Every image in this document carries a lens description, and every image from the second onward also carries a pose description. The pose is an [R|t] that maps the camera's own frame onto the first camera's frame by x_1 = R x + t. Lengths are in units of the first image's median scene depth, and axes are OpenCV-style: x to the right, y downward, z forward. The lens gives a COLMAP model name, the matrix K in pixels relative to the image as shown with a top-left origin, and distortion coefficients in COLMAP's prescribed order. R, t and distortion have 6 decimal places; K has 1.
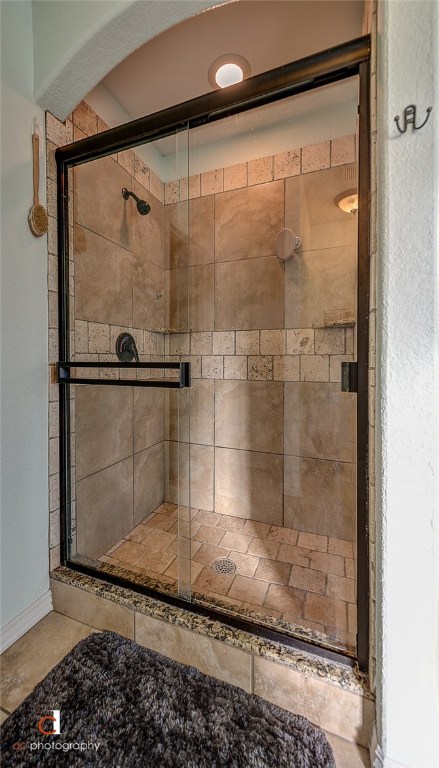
lens RADIAL K [[303.9, 0, 218.1], [0, 303.9, 365.3], [0, 0, 1]] dist [0.000155, -0.000053]
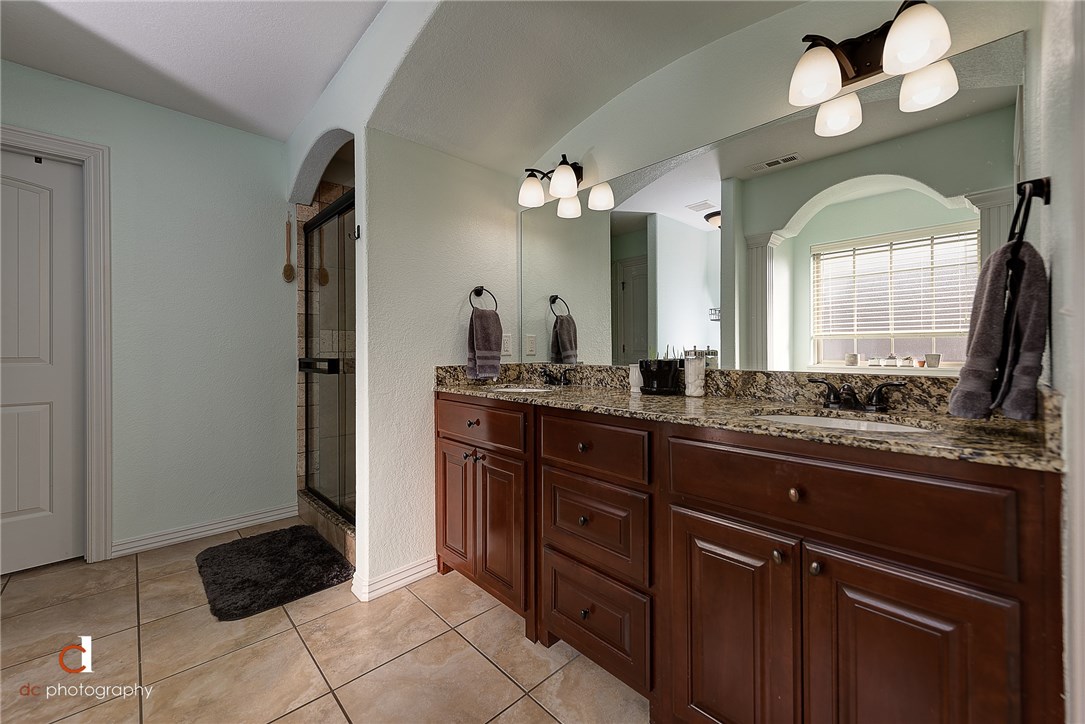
lens RADIAL K [[427.4, 0, 542.2], [0, 427.4, 354.8], [0, 0, 1]] dist [0.008813, -0.000489]
pose [[0.908678, 0.001574, -0.417495, 1.535904], [-0.005230, 0.999957, -0.007612, -0.018451], [0.417465, 0.009100, 0.908648, -0.509652]]
